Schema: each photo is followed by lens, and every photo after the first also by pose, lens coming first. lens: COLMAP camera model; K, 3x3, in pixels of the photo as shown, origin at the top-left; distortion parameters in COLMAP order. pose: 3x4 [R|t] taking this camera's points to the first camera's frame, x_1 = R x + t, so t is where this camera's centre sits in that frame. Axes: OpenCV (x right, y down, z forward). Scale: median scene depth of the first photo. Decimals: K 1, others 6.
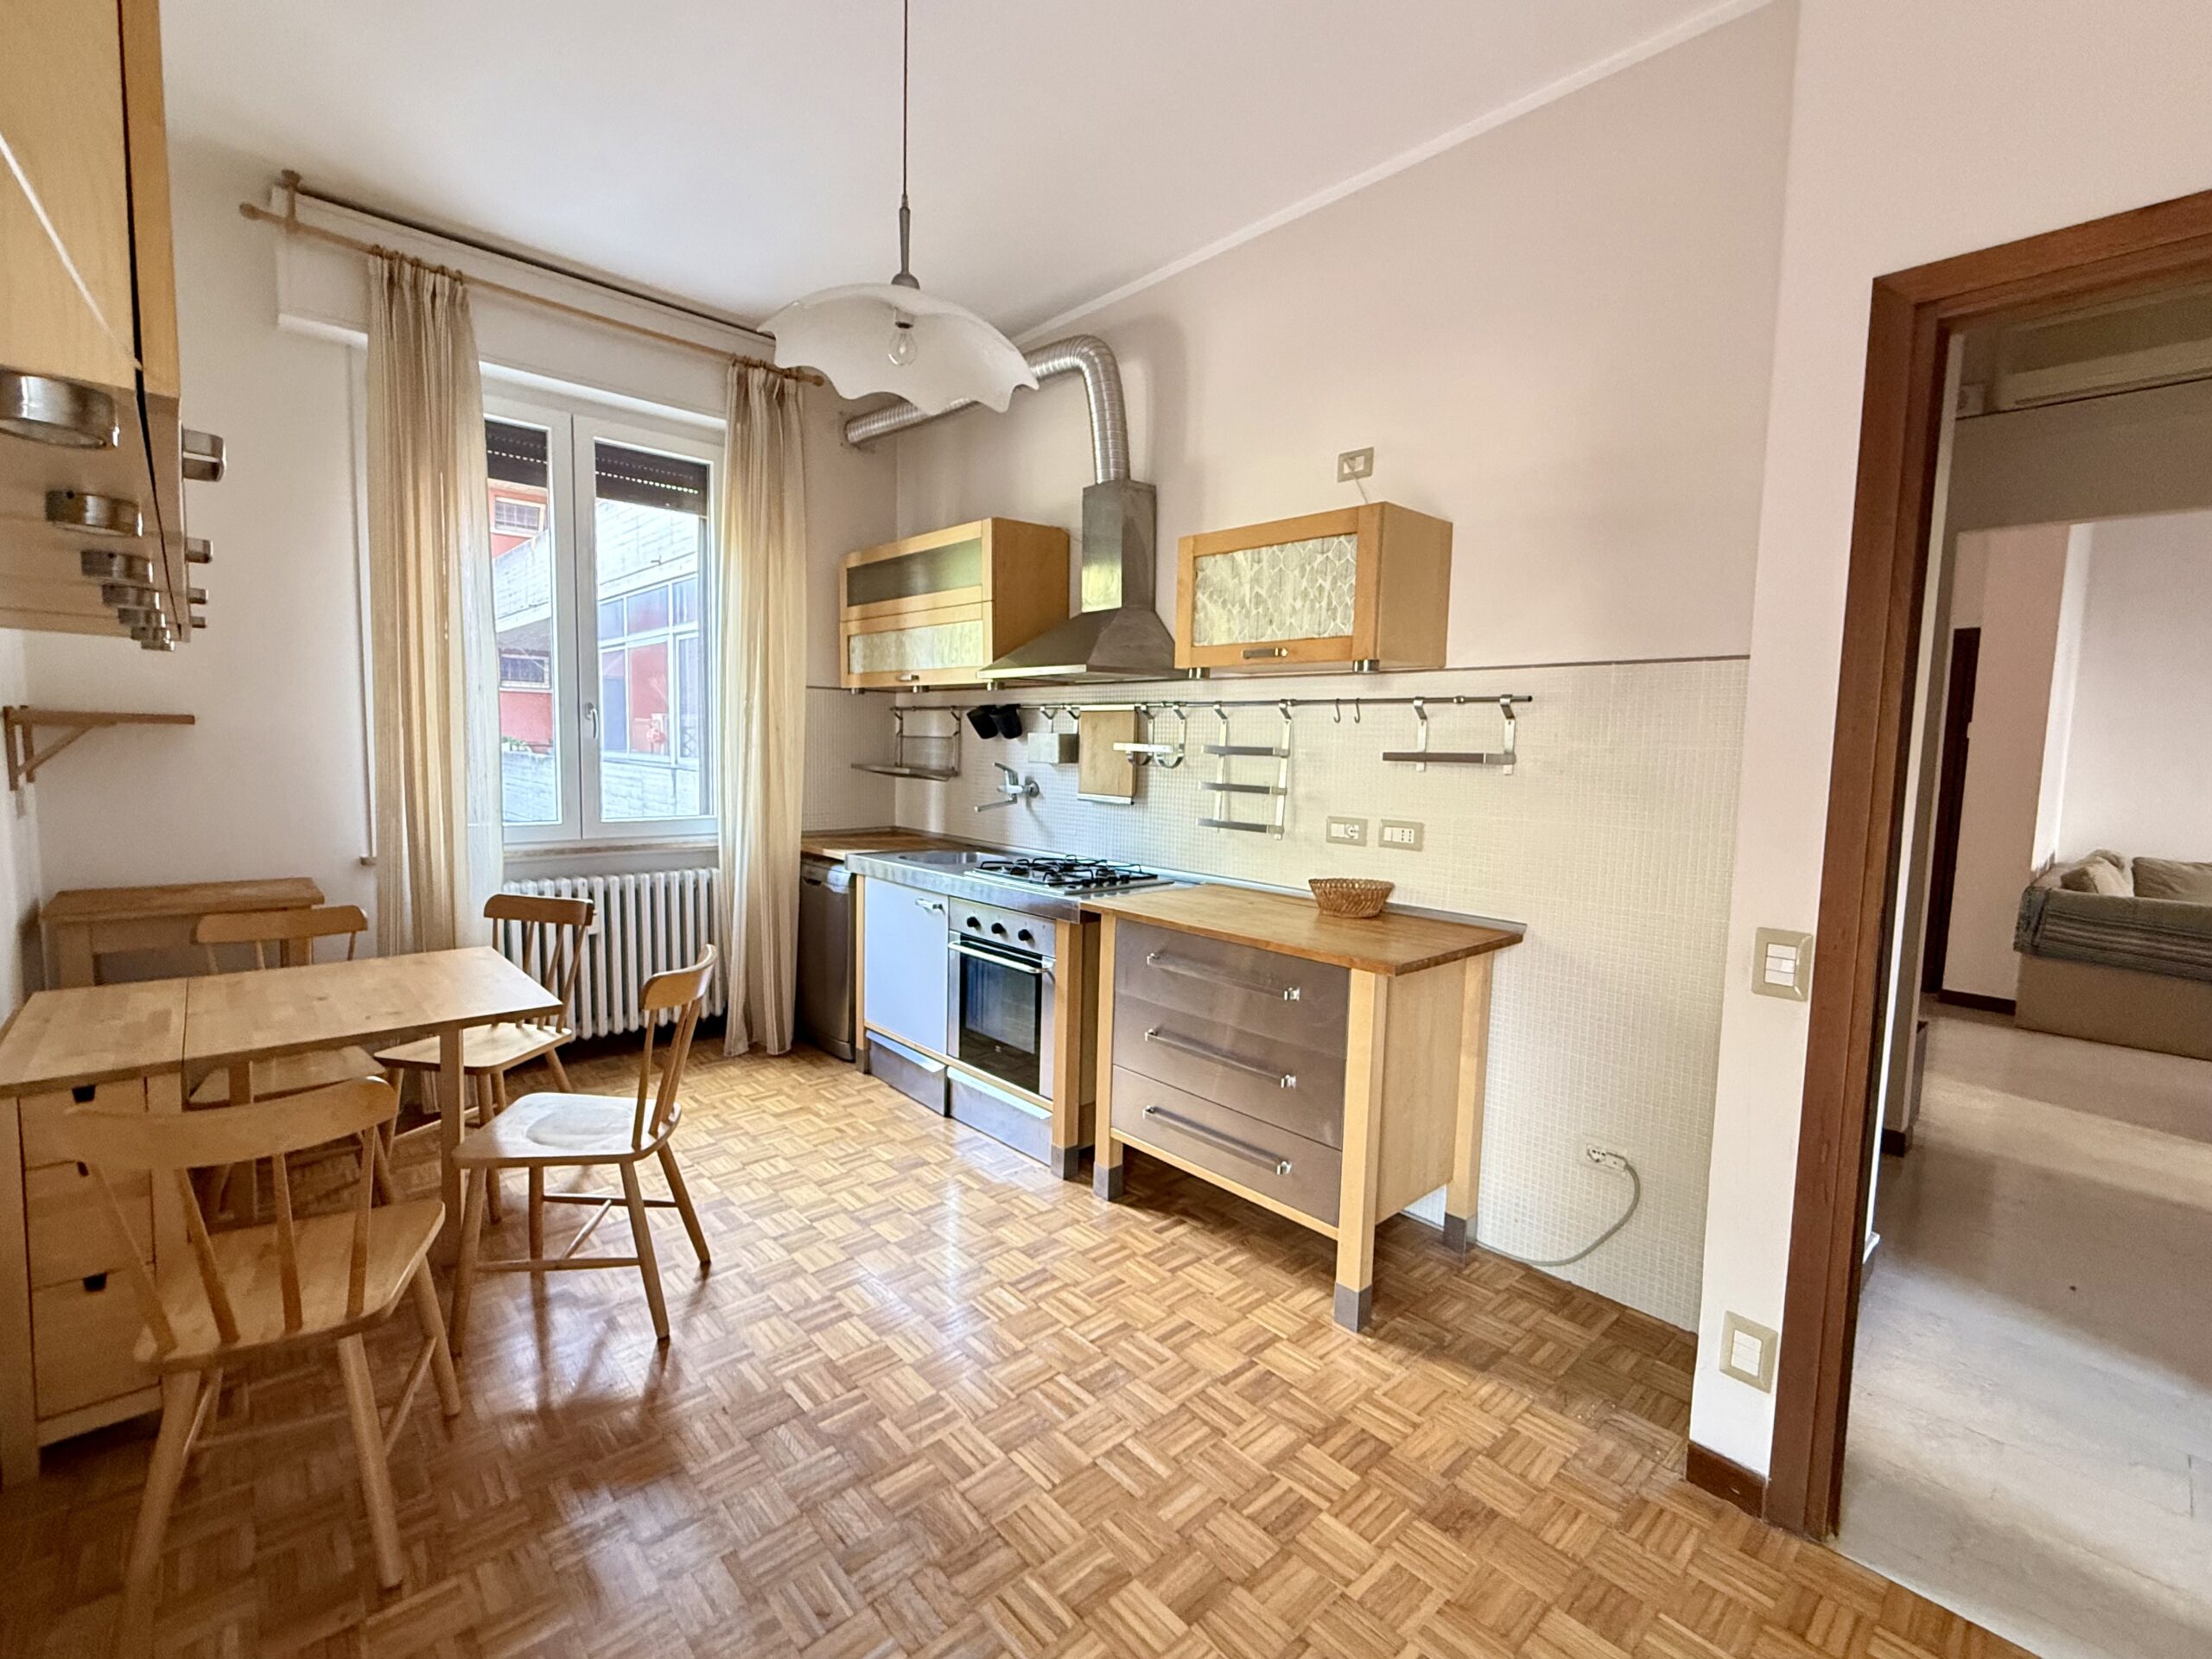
lens RADIAL K [[970.7, 0, 1097.8], [0, 970.7, 828.6], [0, 0, 1]] dist [-0.000553, -0.000266]
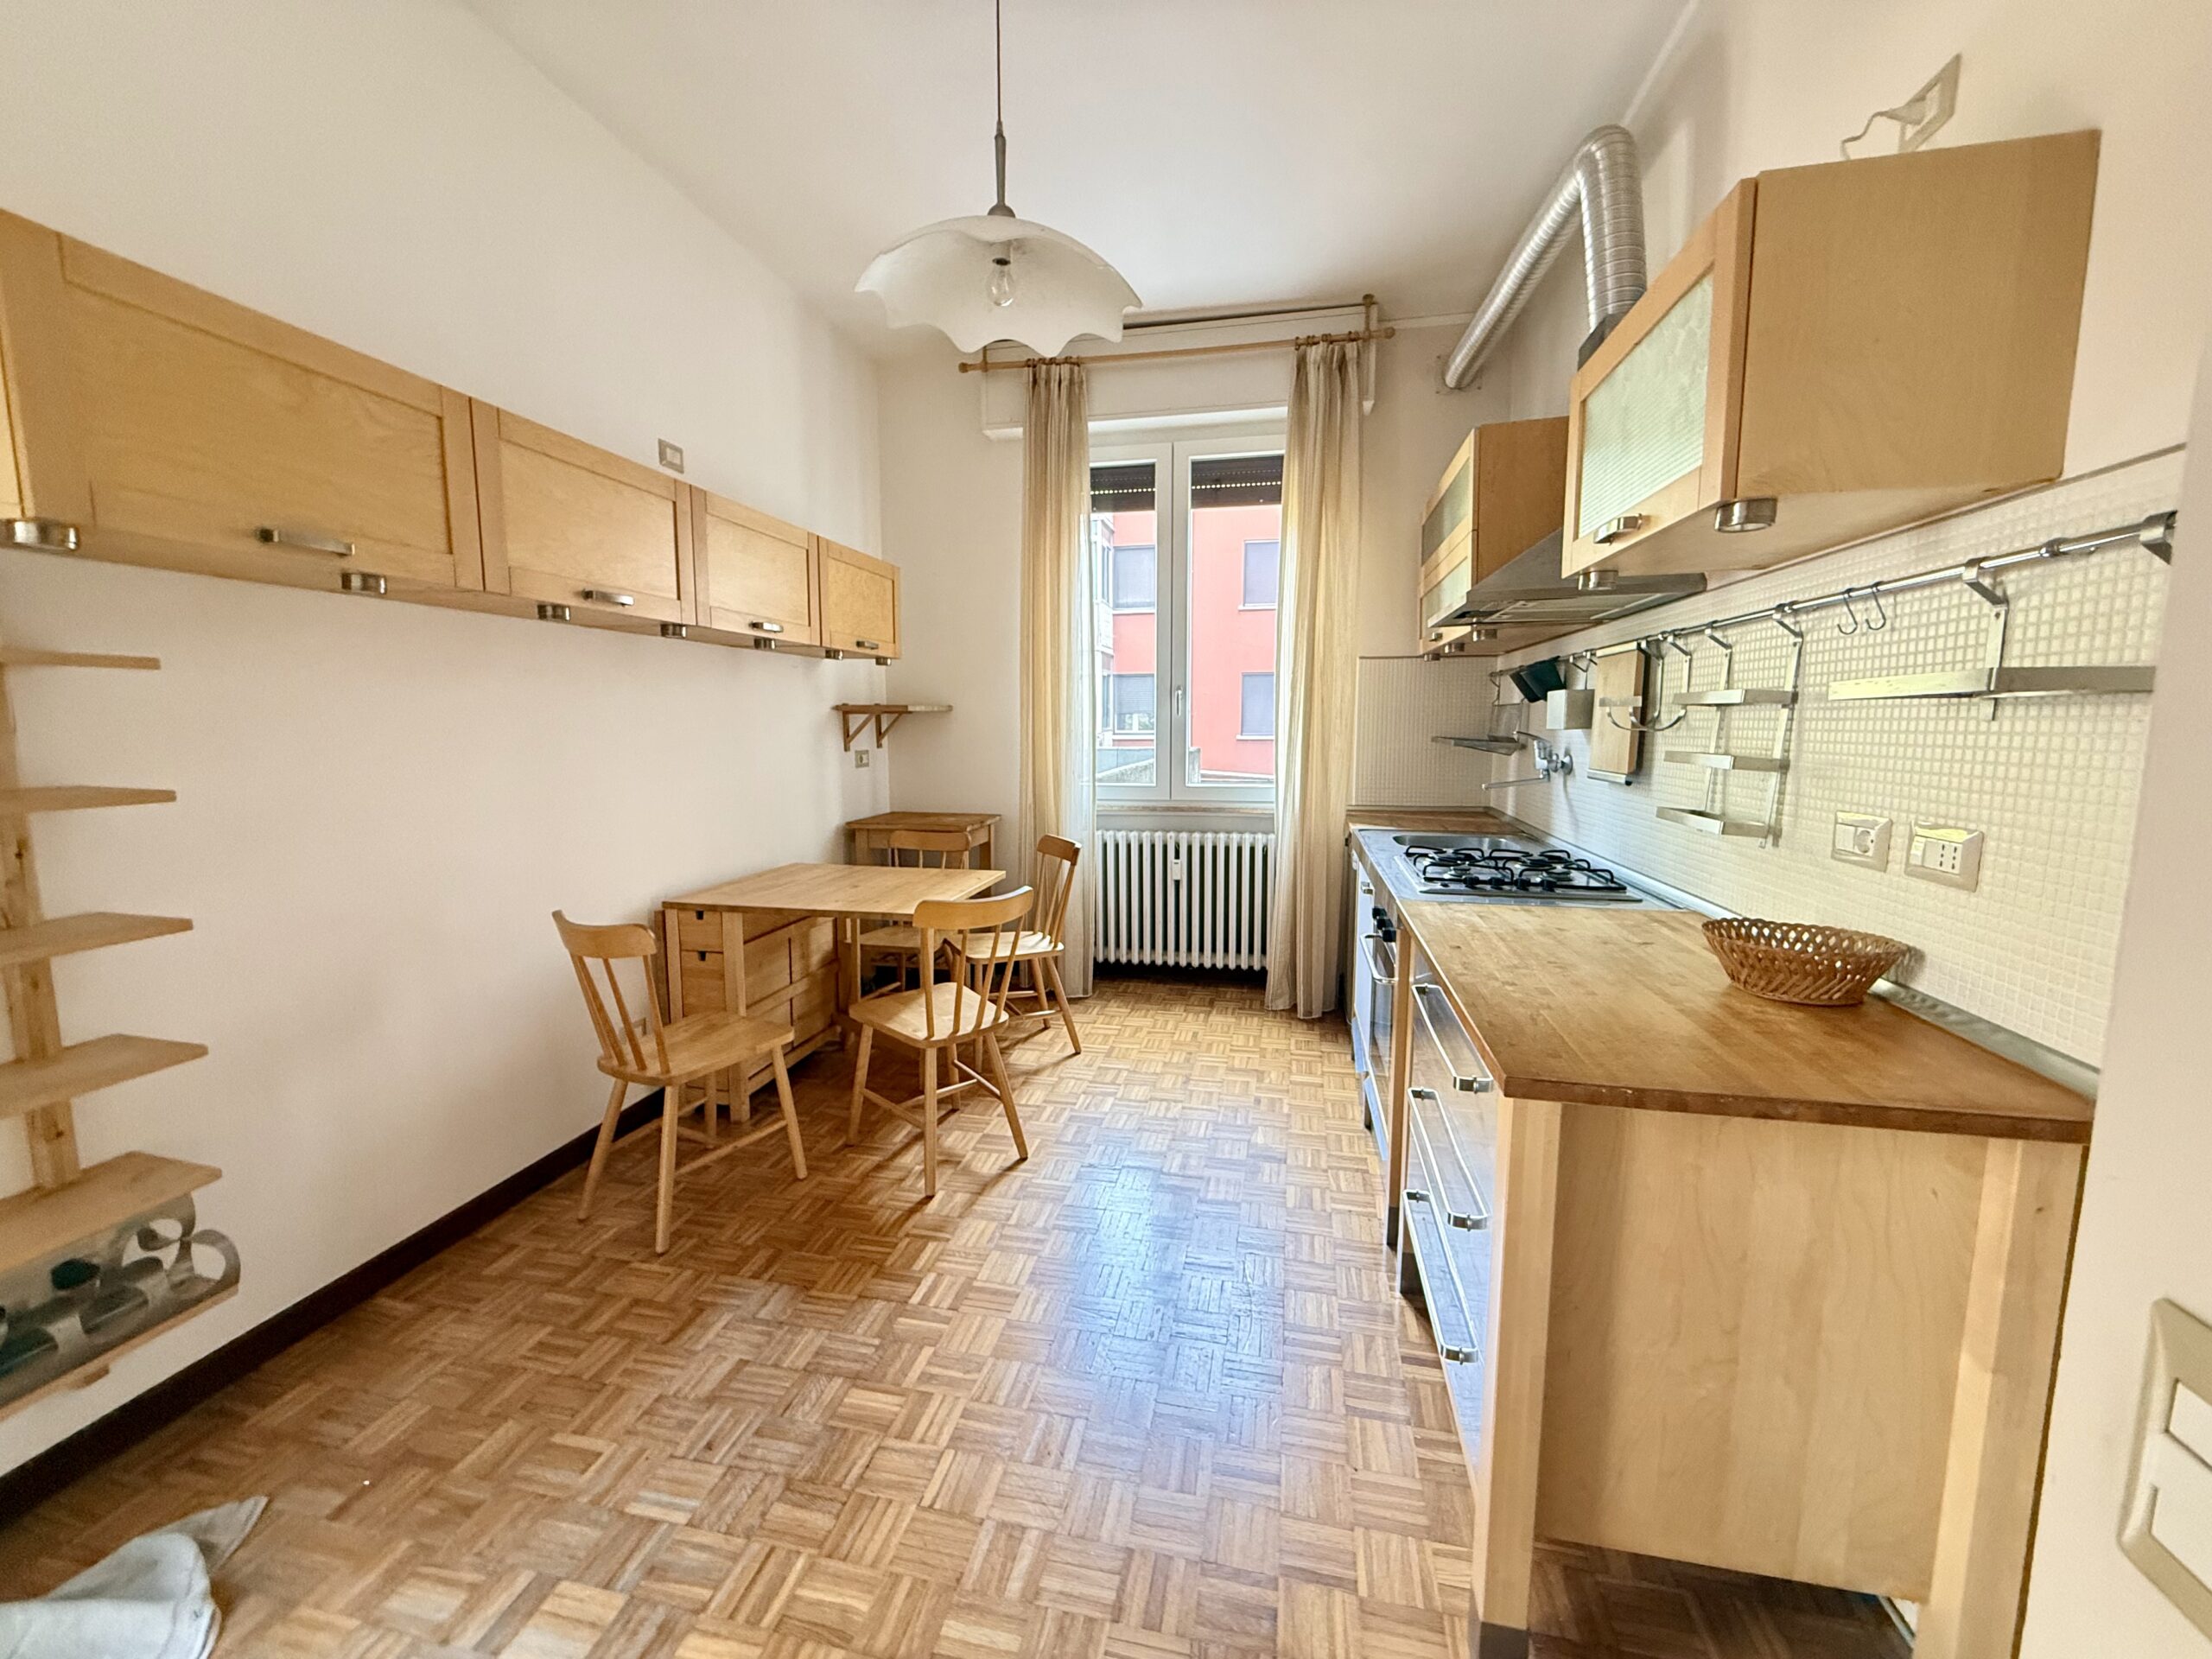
lens RADIAL K [[882.0, 0, 1099.5], [0, 882.0, 829.3], [0, 0, 1]] dist [-0.001277, 0.000081]
pose [[0.577965, 0.074102, -0.812690, 0.404163], [-0.056404, 0.997115, 0.050804, -0.004373], [0.814110, 0.016476, 0.580477, 0.384928]]
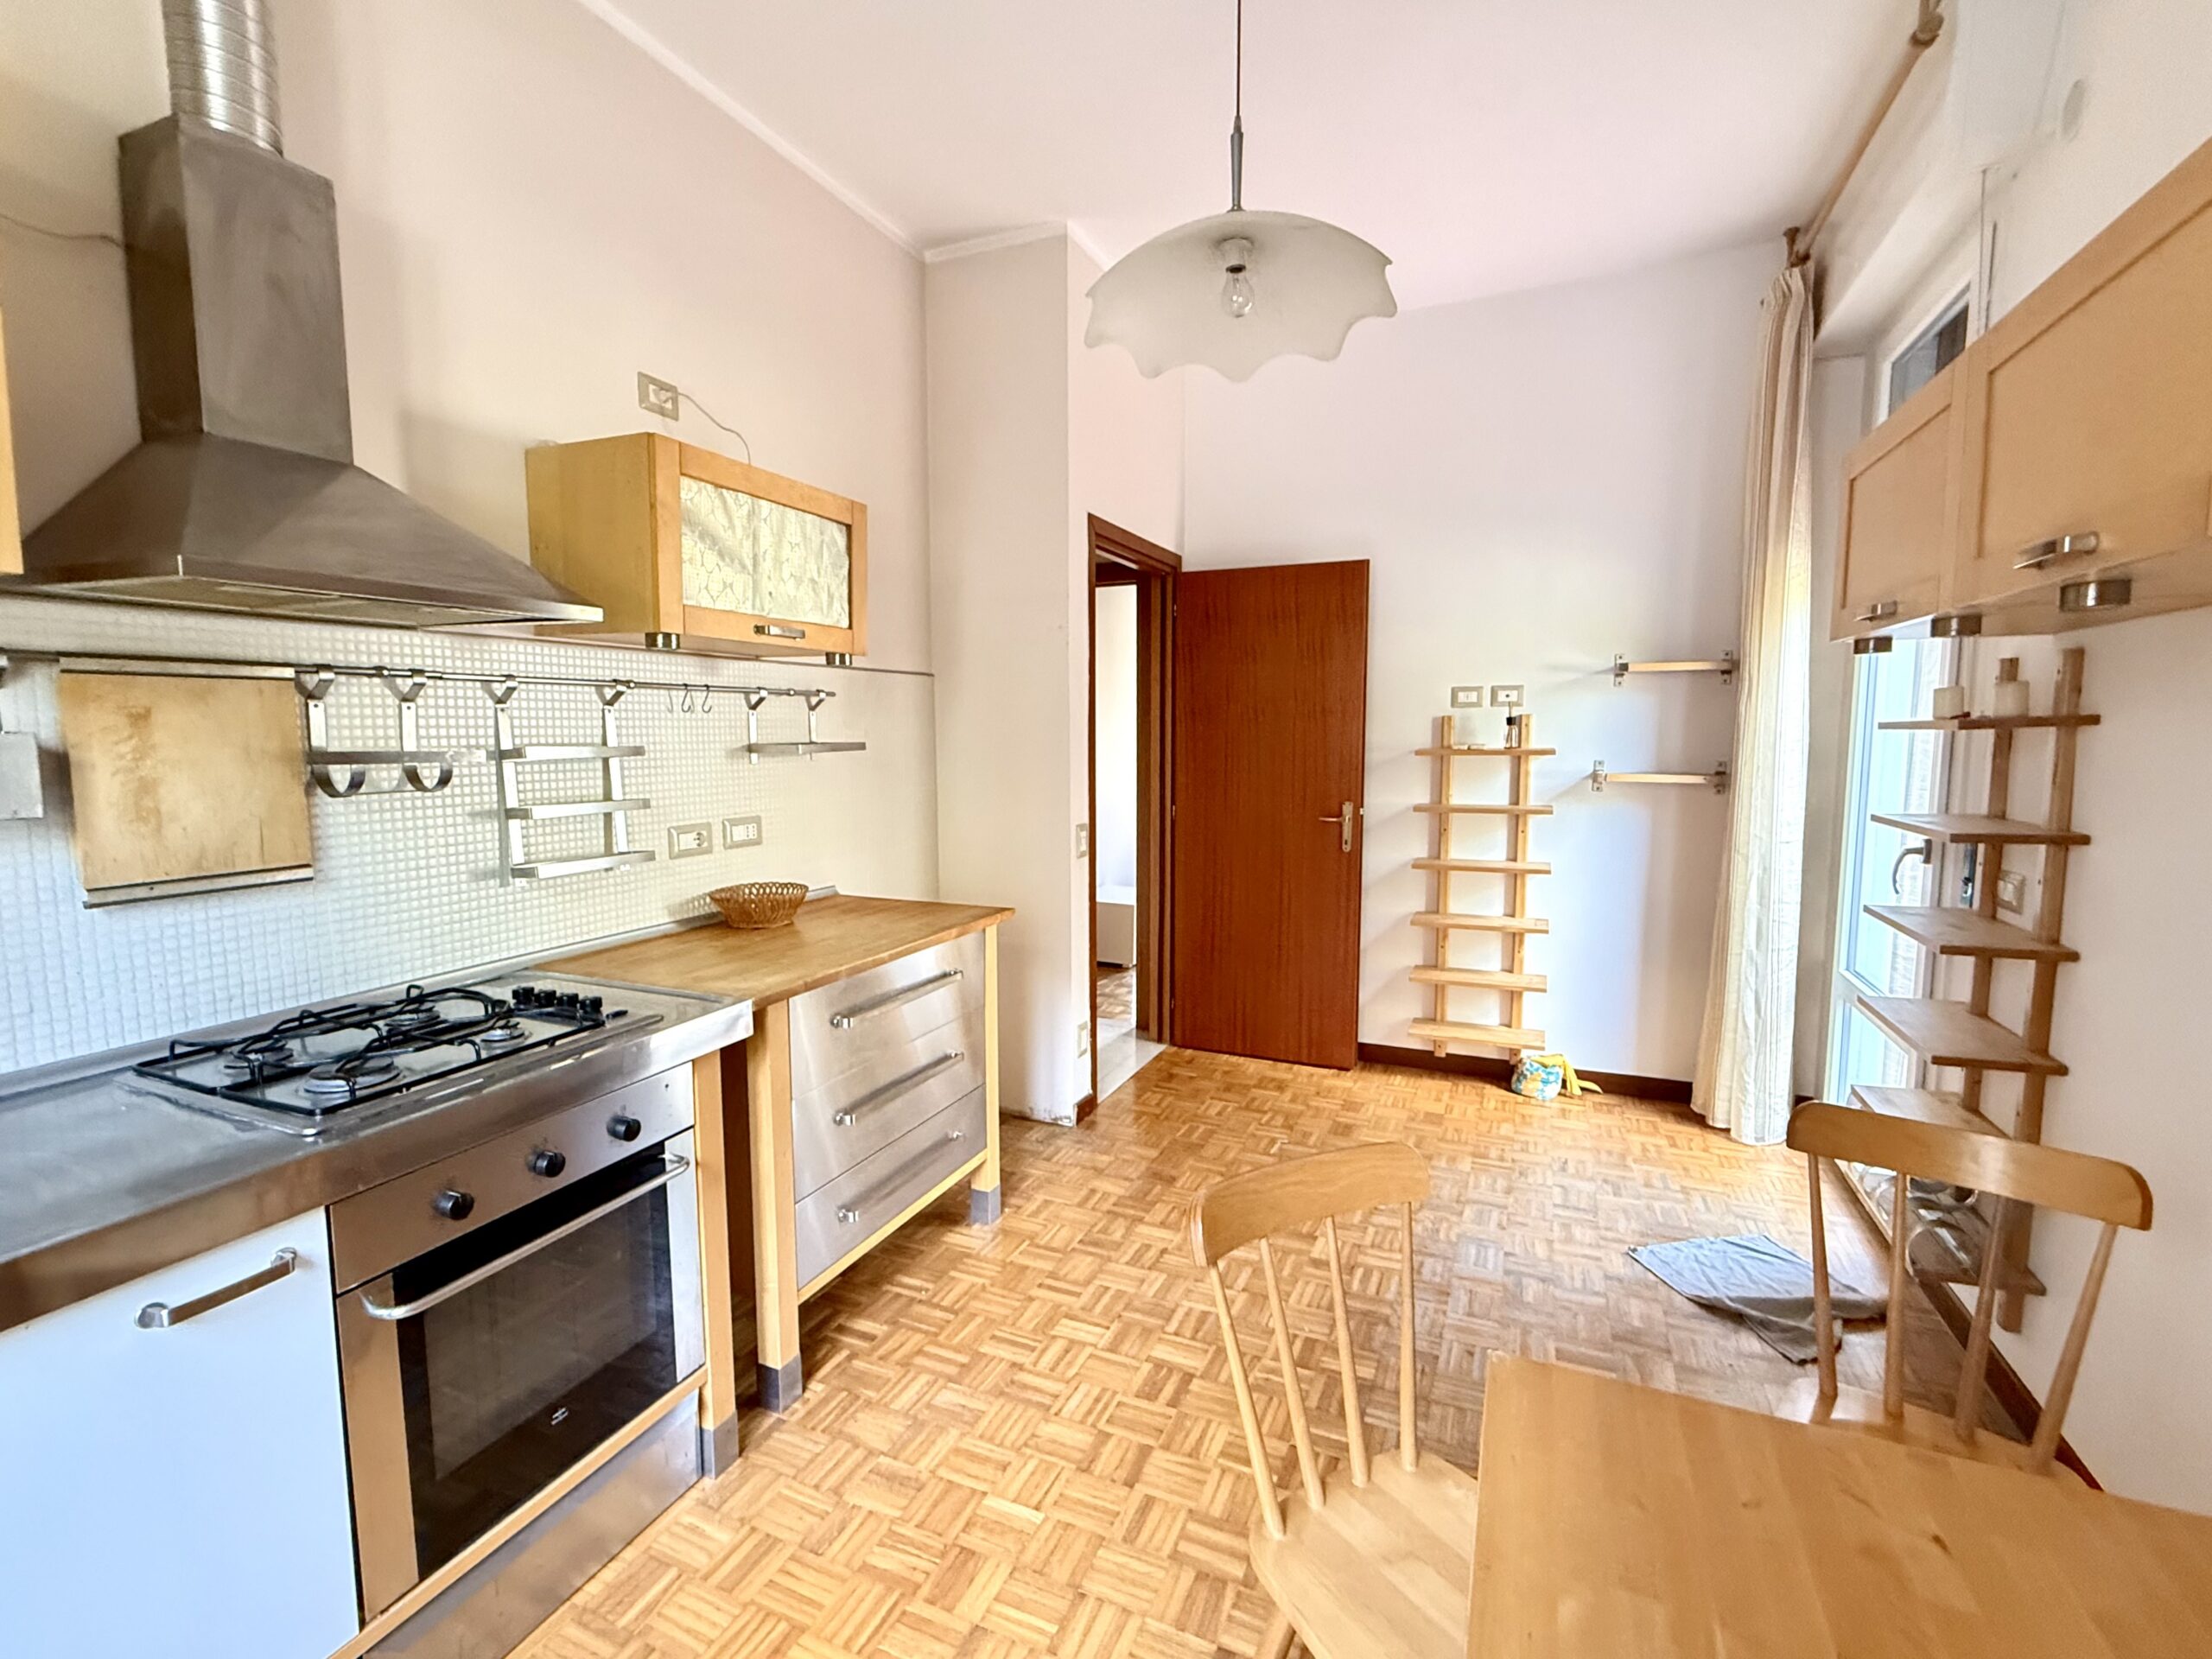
lens RADIAL K [[991.5, 0, 1100.9], [0, 991.5, 827.0], [0, 0, 1]] dist [0.001027, -0.000227]
pose [[-0.404824, -0.113165, 0.907365, -0.668102], [0.073133, 0.985126, 0.155491, -0.116880], [-0.911465, 0.129305, -0.390527, 1.007100]]
